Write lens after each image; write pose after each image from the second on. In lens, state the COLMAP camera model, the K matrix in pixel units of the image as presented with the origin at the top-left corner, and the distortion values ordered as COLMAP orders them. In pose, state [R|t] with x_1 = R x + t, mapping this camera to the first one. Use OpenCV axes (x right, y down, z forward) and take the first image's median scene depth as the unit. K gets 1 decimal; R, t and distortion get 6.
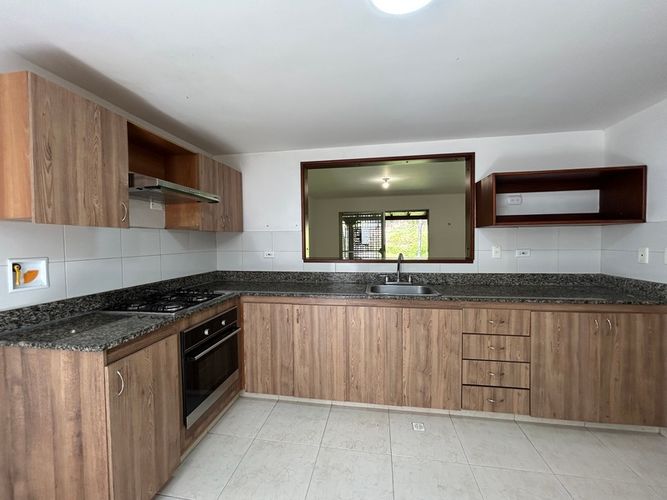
lens RADIAL K [[270.0, 0, 334.6], [0, 270.0, 249.1], [0, 0, 1]] dist [-0.001801, 0.000280]
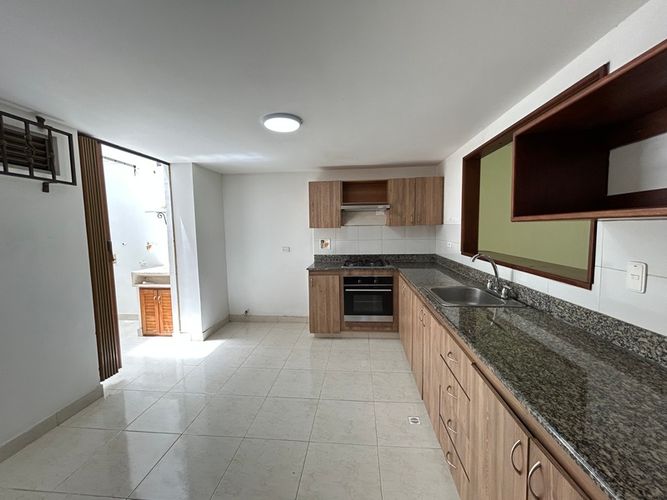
lens RADIAL K [[270.0, 0, 334.6], [0, 270.0, 249.1], [0, 0, 1]] dist [-0.001801, 0.000280]
pose [[0.064867, 0.088343, -0.993976, 1.530076], [-0.016205, 0.996036, 0.087468, -0.094960], [0.997762, 0.010434, 0.066042, 0.758206]]
